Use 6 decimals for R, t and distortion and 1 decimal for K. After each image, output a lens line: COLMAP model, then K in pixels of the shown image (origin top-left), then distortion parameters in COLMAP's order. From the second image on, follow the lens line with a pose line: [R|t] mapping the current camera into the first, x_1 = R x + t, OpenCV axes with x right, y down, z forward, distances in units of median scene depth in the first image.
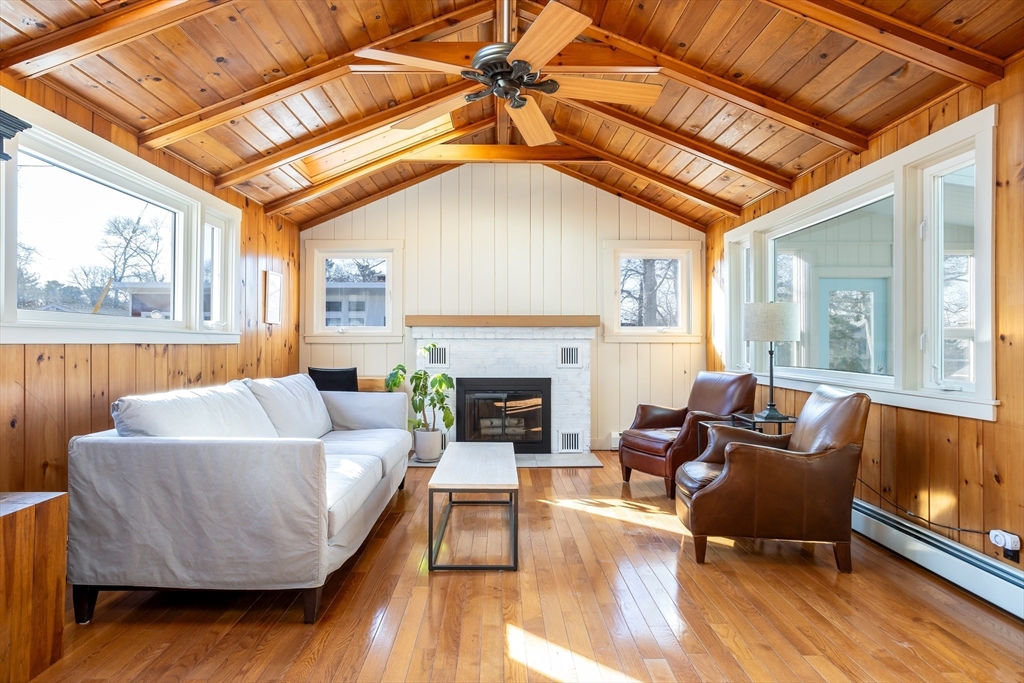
lens RADIAL K [[592.5, 0, 511.9], [0, 592.5, 335.8], [0, 0, 1]] dist [-0.043712, 0.041991]
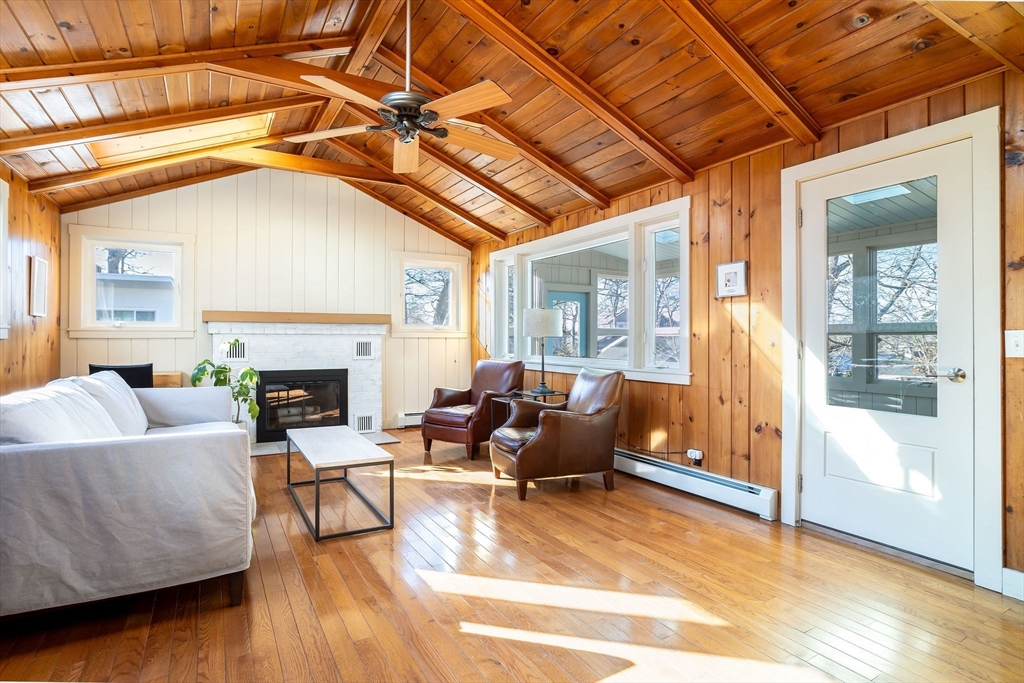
lens RADIAL K [[516.5, 0, 512.3], [0, 516.5, 334.9], [0, 0, 1]] dist [-0.048241, 0.029553]
pose [[0.872673, 0.002538, 0.488299, -0.202011], [-0.005826, 0.999969, 0.005214, -0.000806], [-0.488271, -0.007395, 0.872661, -0.017042]]
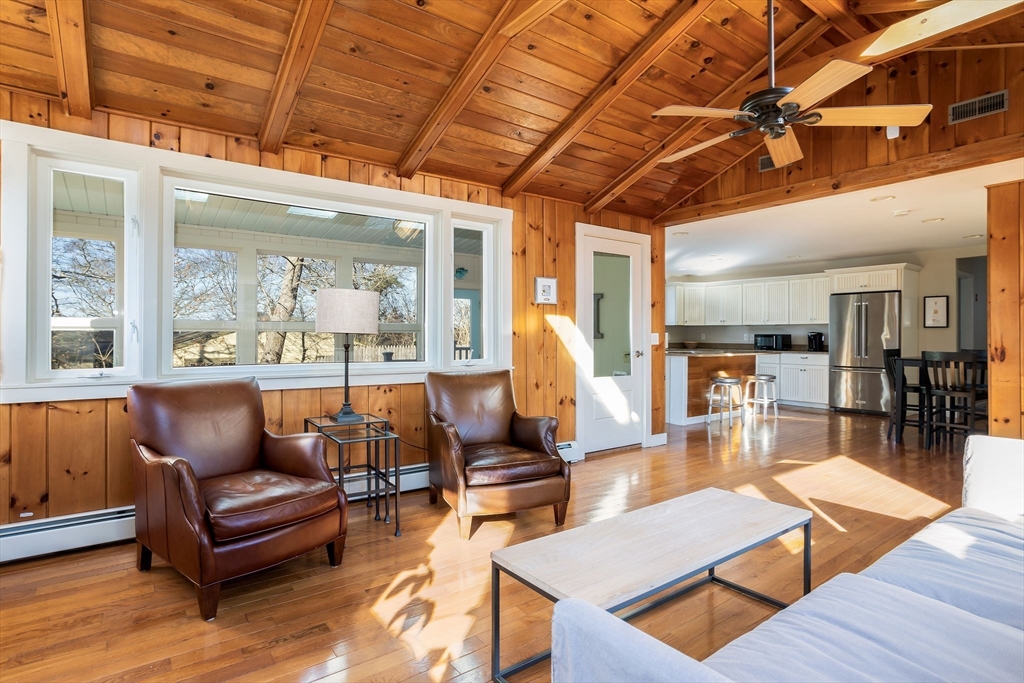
lens RADIAL K [[516.5, 0, 512.3], [0, 516.5, 334.9], [0, 0, 1]] dist [-0.048241, 0.029553]
pose [[-0.566670, -0.000579, 0.823945, -0.333318], [-0.012468, 0.999891, -0.007872, 0.012485], [-0.823851, -0.014734, -0.566615, 1.184674]]
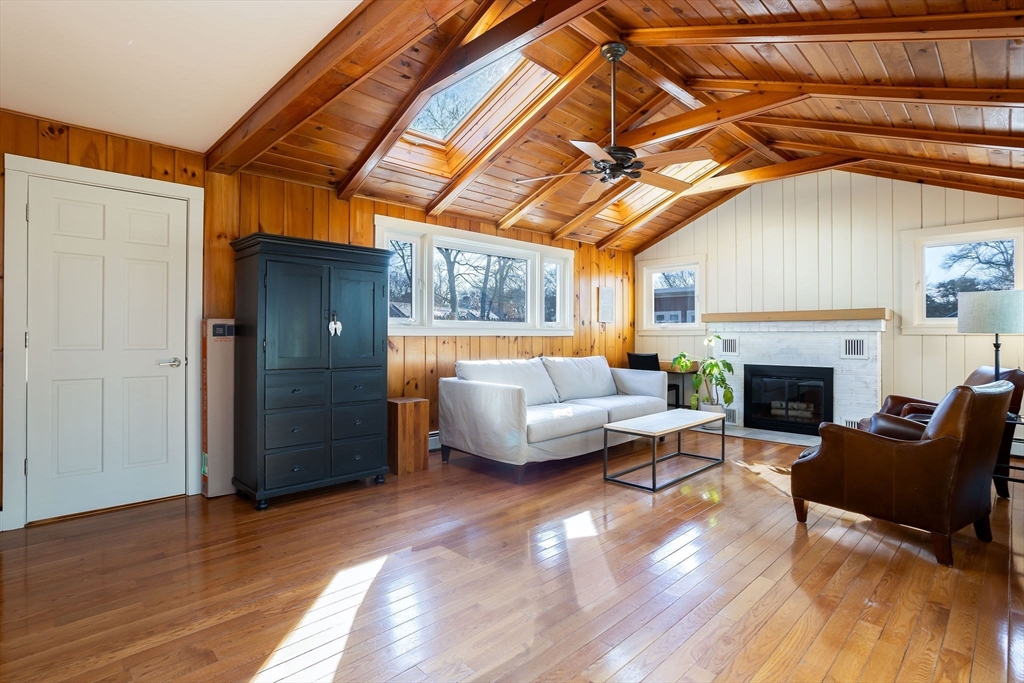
lens RADIAL K [[516.5, 0, 512.3], [0, 516.5, 334.9], [0, 0, 1]] dist [-0.048241, 0.029553]
pose [[0.692328, -0.001305, -0.721582, 0.477176], [0.009420, 0.999930, 0.007229, -0.001098], [0.721521, -0.011802, 0.692292, -0.086825]]
